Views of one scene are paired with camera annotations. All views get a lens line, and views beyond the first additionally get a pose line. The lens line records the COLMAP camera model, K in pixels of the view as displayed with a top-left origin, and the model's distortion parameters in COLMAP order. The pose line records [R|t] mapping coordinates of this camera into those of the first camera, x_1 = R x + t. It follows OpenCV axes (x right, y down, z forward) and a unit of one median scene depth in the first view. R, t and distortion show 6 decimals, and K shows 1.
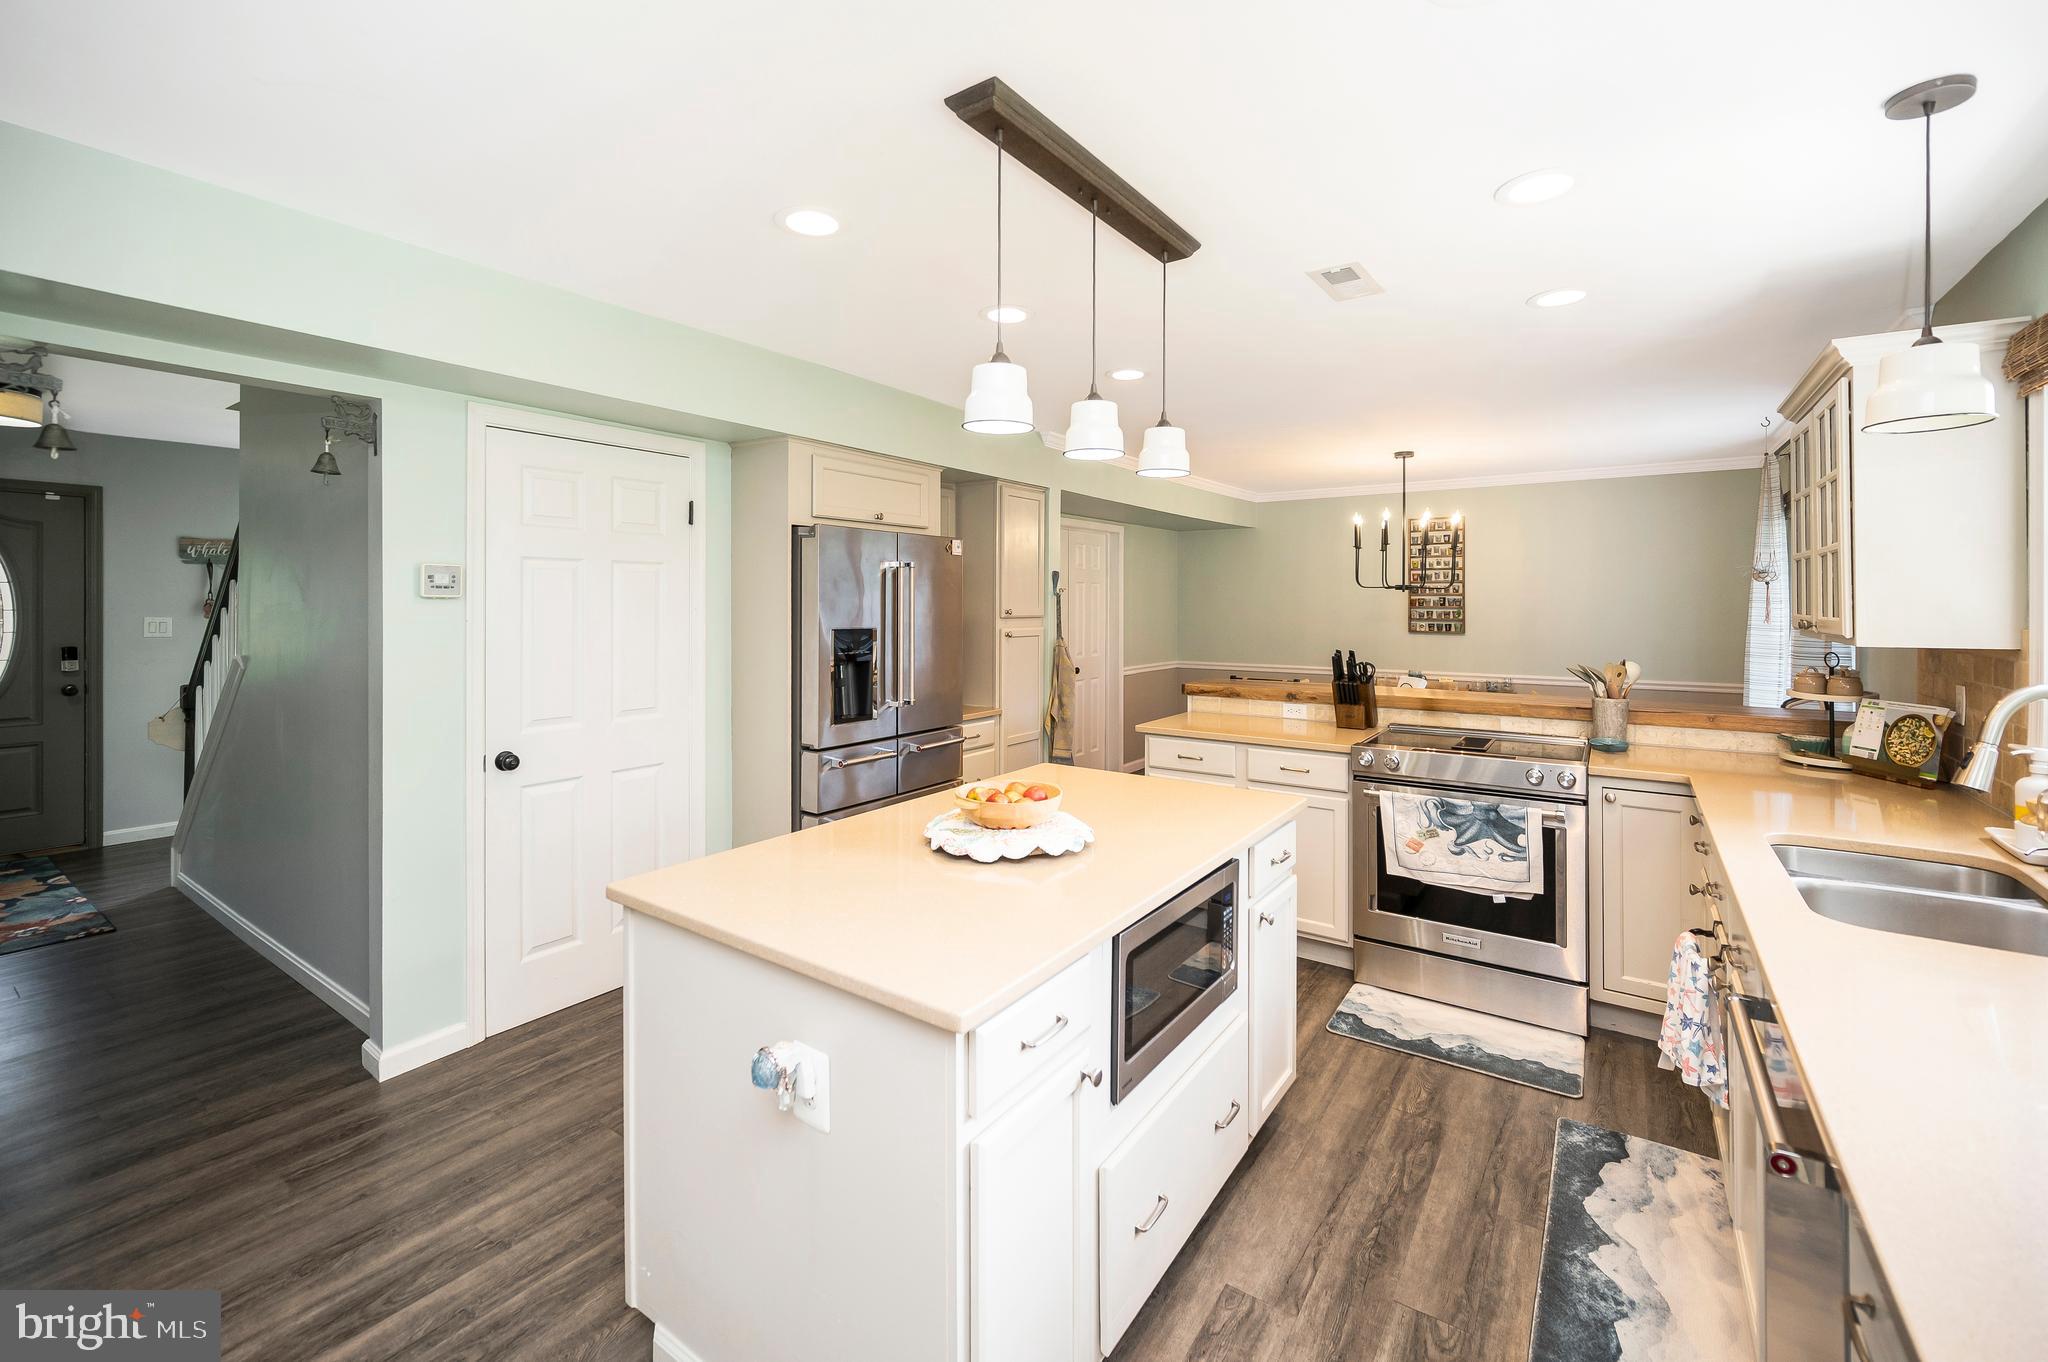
lens RADIAL K [[854.3, 0, 1017.5], [0, 854.3, 598.9], [0, 0, 1]] dist [-0.008908, -0.000217]
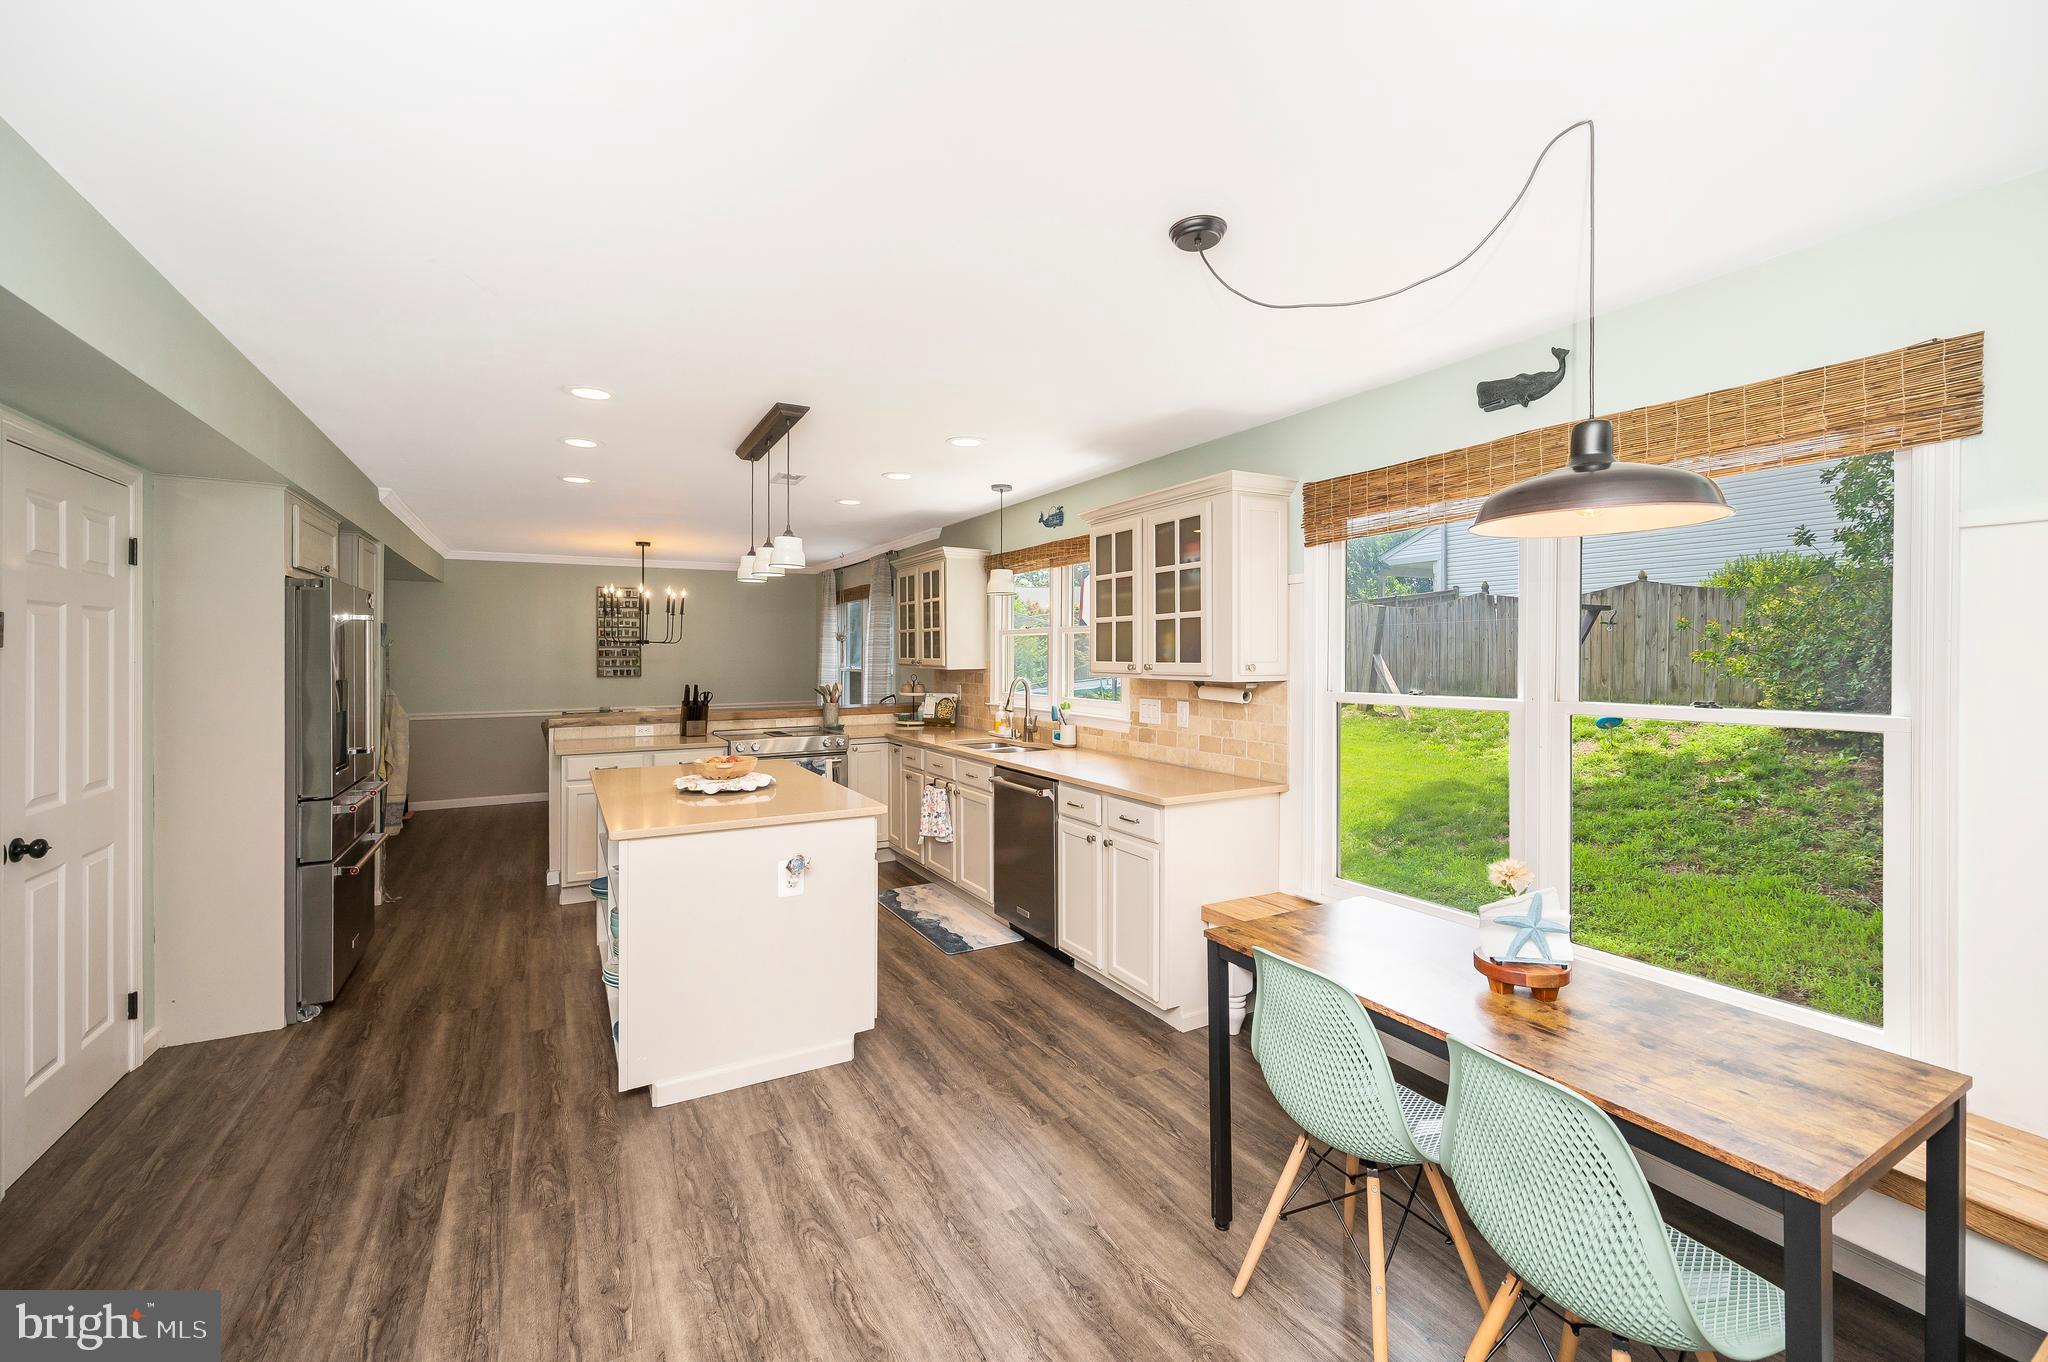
lens RADIAL K [[834.0, 0, 1014.2], [0, 834.0, 658.7], [0, 0, 1]] dist [-0.000245, 0.000080]
pose [[0.438297, -0.009780, 0.898777, -0.906607], [-0.000195, 0.999940, 0.010975, -0.002518], [-0.898830, -0.004985, 0.438269, -0.207884]]
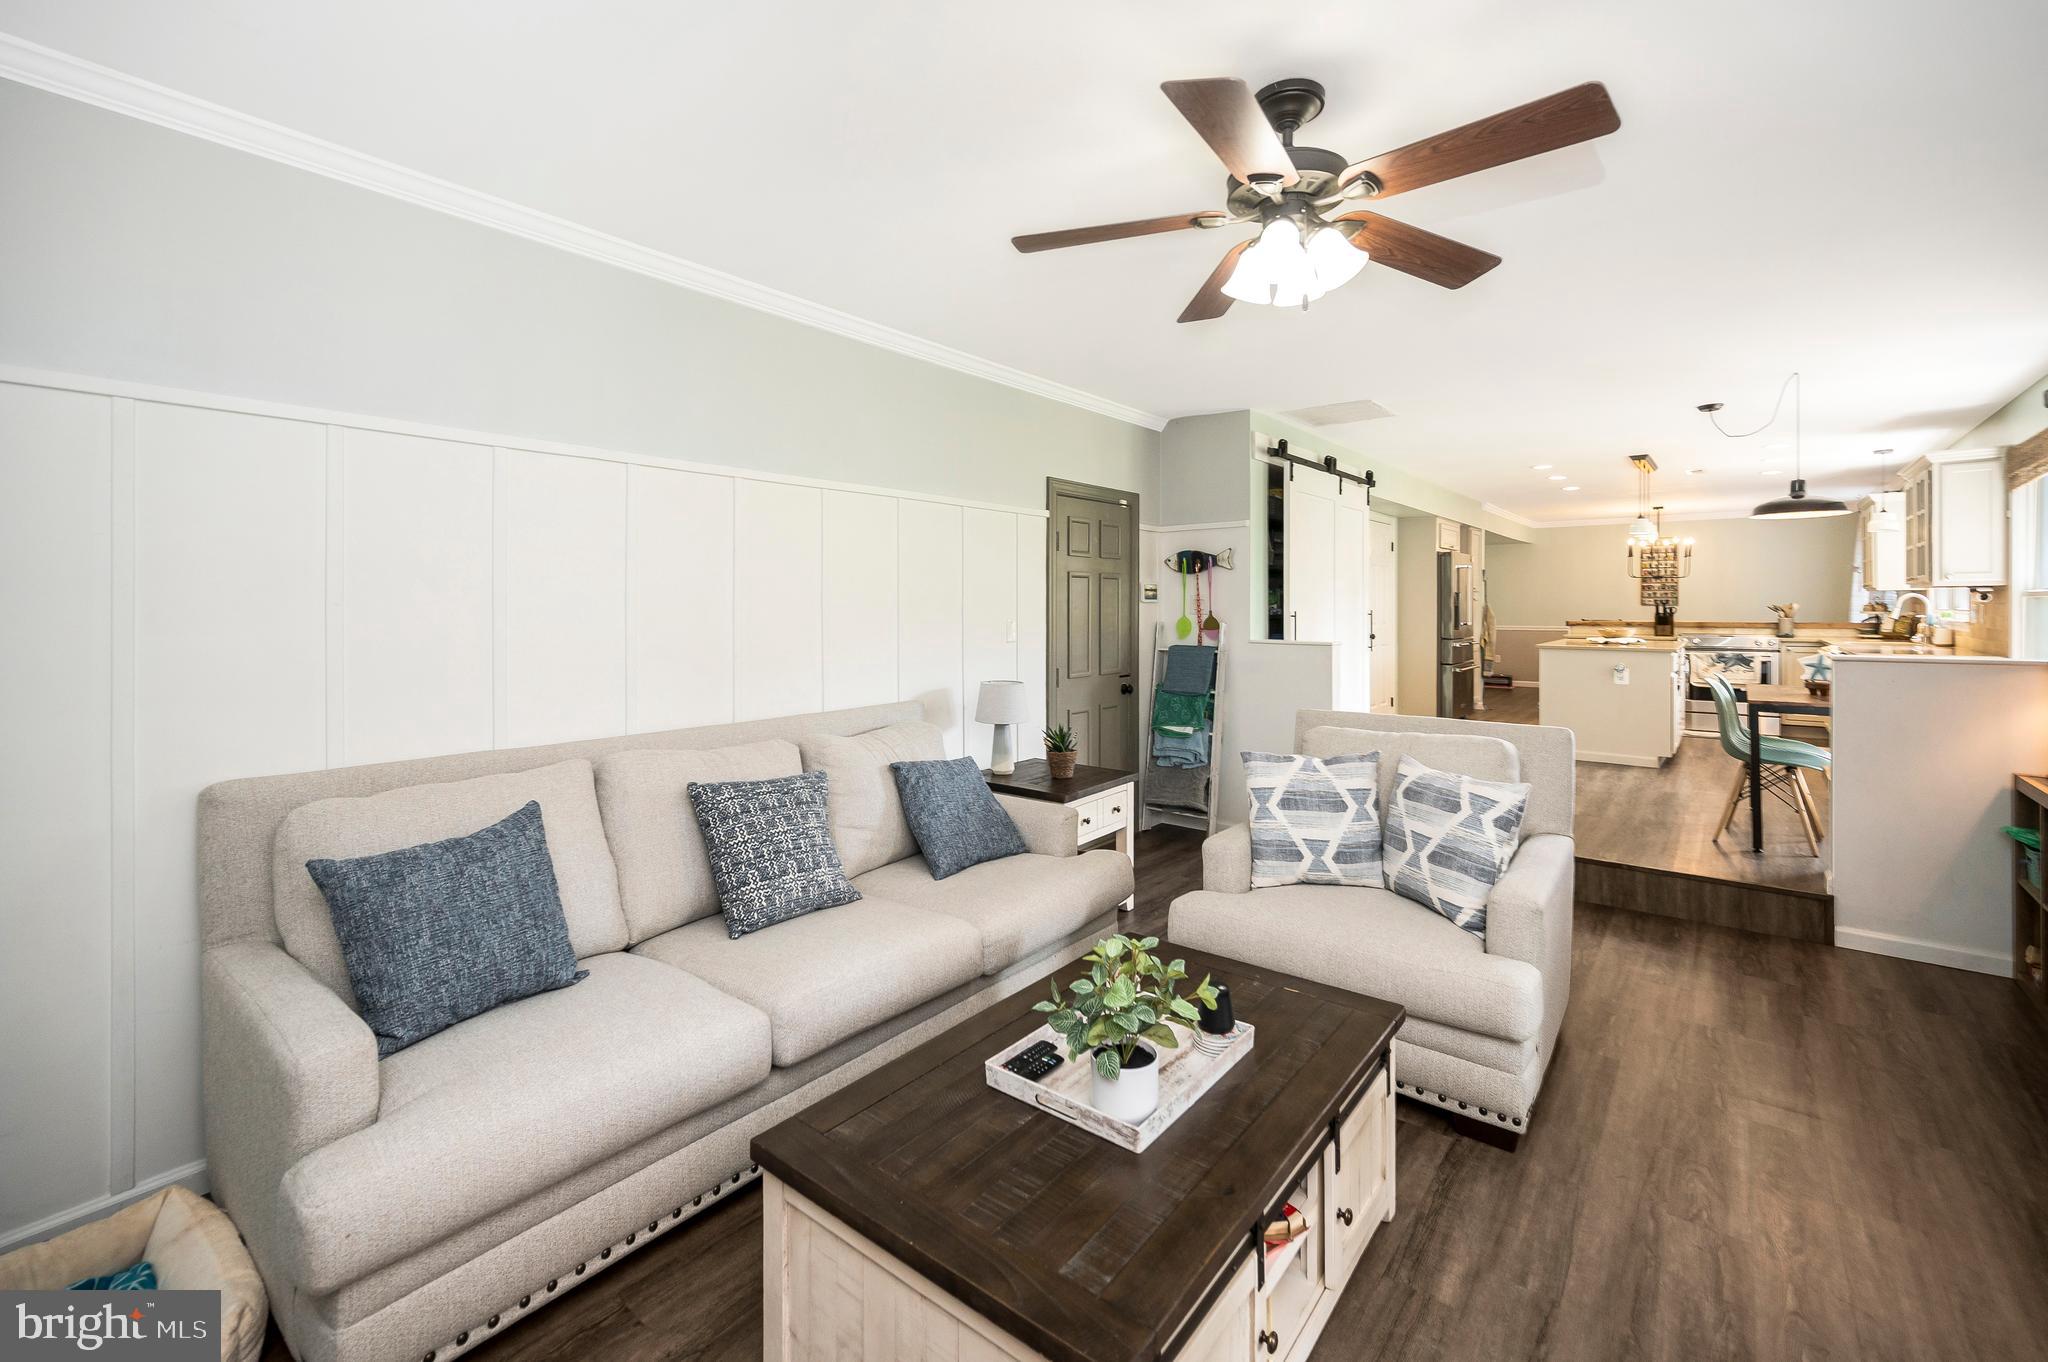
lens RADIAL K [[877.1, 0, 1024.0], [0, 877.1, 609.1], [0, 0, 1]] dist [-0.000038, -0.000057]
pose [[0.997702, -0.003905, -0.067643, -1.545520], [0.004413, 0.999963, 0.007355, 0.070662], [0.067612, -0.007637, 0.997682, -1.952526]]
